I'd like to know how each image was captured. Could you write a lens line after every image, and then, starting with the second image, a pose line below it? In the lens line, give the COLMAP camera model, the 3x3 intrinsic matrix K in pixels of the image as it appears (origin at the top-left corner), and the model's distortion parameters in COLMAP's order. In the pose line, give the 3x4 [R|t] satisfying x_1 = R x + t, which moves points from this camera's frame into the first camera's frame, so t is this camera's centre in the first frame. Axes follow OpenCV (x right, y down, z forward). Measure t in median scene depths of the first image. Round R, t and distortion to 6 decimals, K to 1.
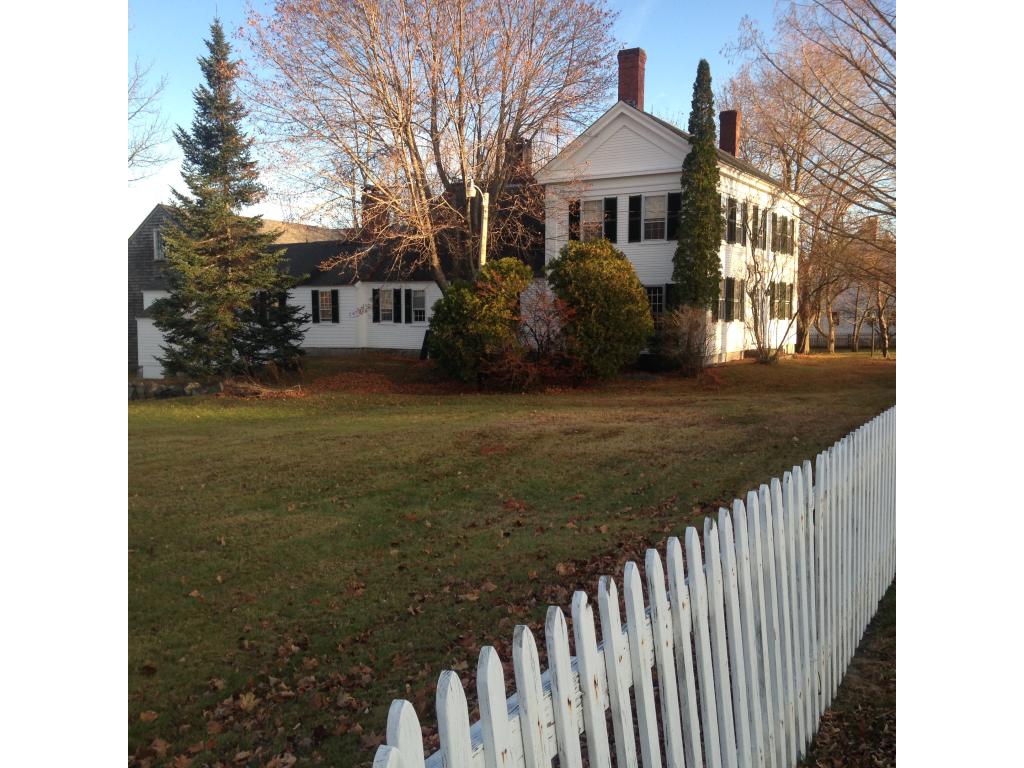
lens RADIAL K [[933.5, 0, 512.0], [0, 933.5, 384.0], [0, 0, 1]] dist [0.155083, 0.000887]
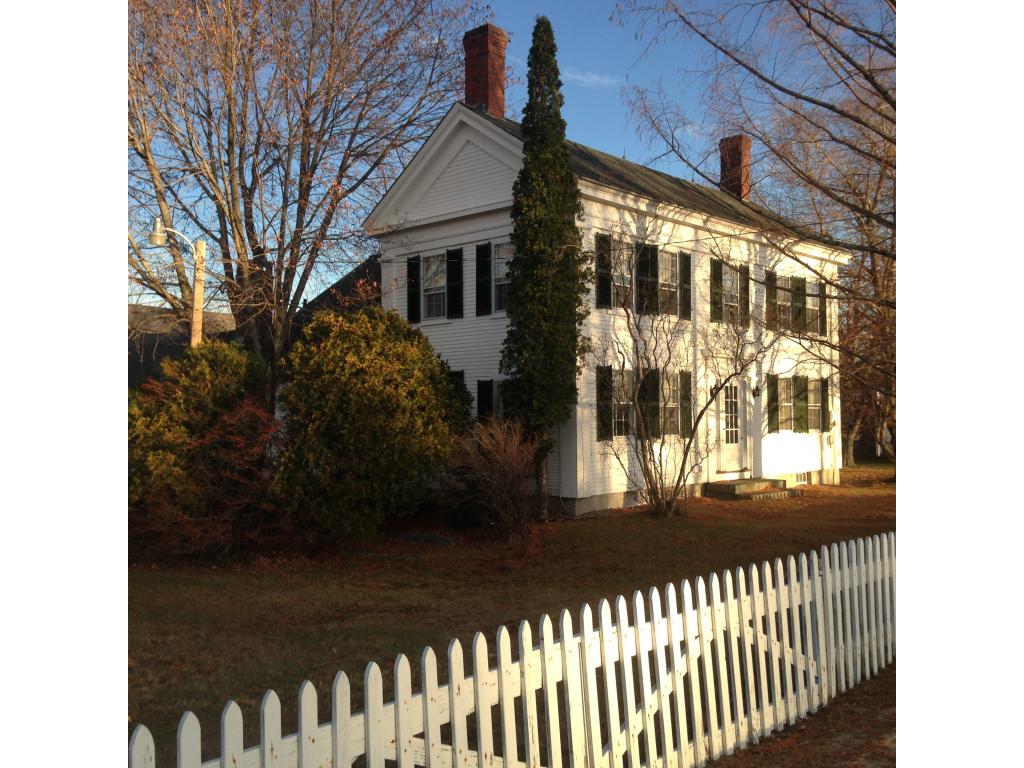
lens RADIAL K [[933.5, 0, 512.0], [0, 933.5, 384.0], [0, 0, 1]] dist [0.155083, 0.000887]
pose [[0.975849, -0.016204, -0.217843, 0.287409], [-0.008047, 0.993901, -0.109981, -0.035162], [0.218296, 0.109078, 0.969767, 0.395786]]
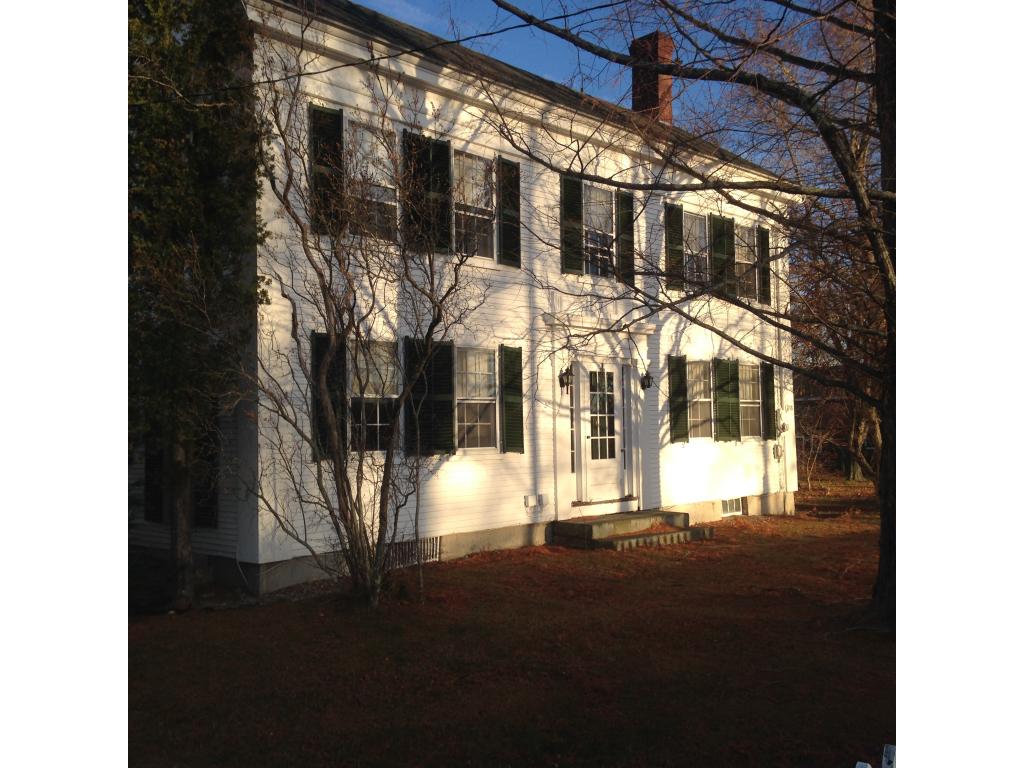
lens RADIAL K [[933.5, 0, 512.0], [0, 933.5, 384.0], [0, 0, 1]] dist [0.155083, 0.000887]
pose [[0.966981, -0.033499, -0.252636, 0.369267], [0.002234, 0.992399, -0.123042, -0.050054], [0.254837, 0.118415, 0.959706, 0.668844]]
